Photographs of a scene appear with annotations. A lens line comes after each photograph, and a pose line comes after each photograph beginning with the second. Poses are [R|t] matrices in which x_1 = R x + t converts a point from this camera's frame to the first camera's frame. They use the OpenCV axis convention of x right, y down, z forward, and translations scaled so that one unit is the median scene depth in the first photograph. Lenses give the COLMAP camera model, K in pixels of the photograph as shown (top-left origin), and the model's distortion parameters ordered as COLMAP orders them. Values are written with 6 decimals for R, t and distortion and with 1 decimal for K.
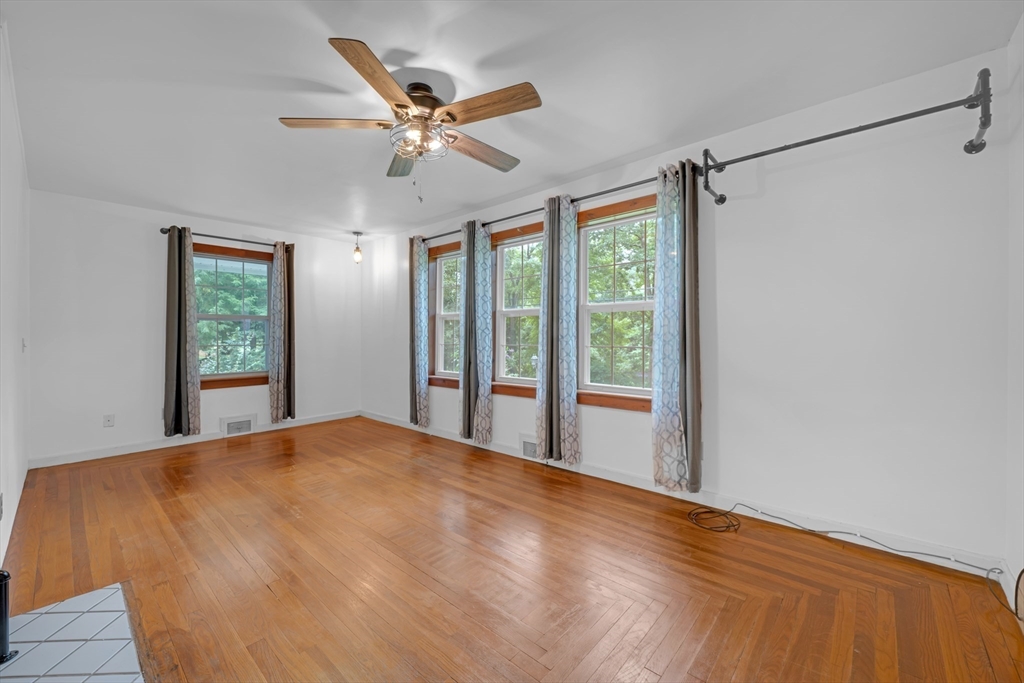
lens RADIAL K [[413.2, 0, 510.6], [0, 413.2, 342.3], [0, 0, 1]] dist [0.000497, -0.000058]
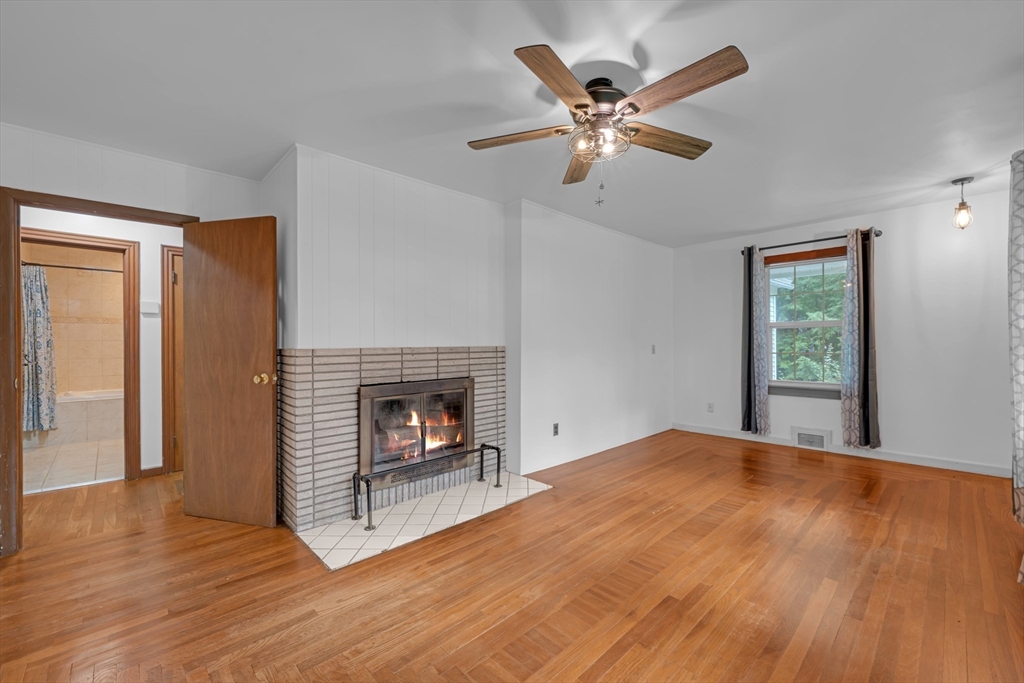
lens RADIAL K [[413.2, 0, 510.6], [0, 413.2, 342.3], [0, 0, 1]] dist [0.000497, -0.000058]
pose [[-0.078186, 0.003108, -0.996934, 0.321906], [-0.014034, 0.999893, 0.004218, -0.011847], [0.996840, 0.014321, -0.078134, 0.382488]]
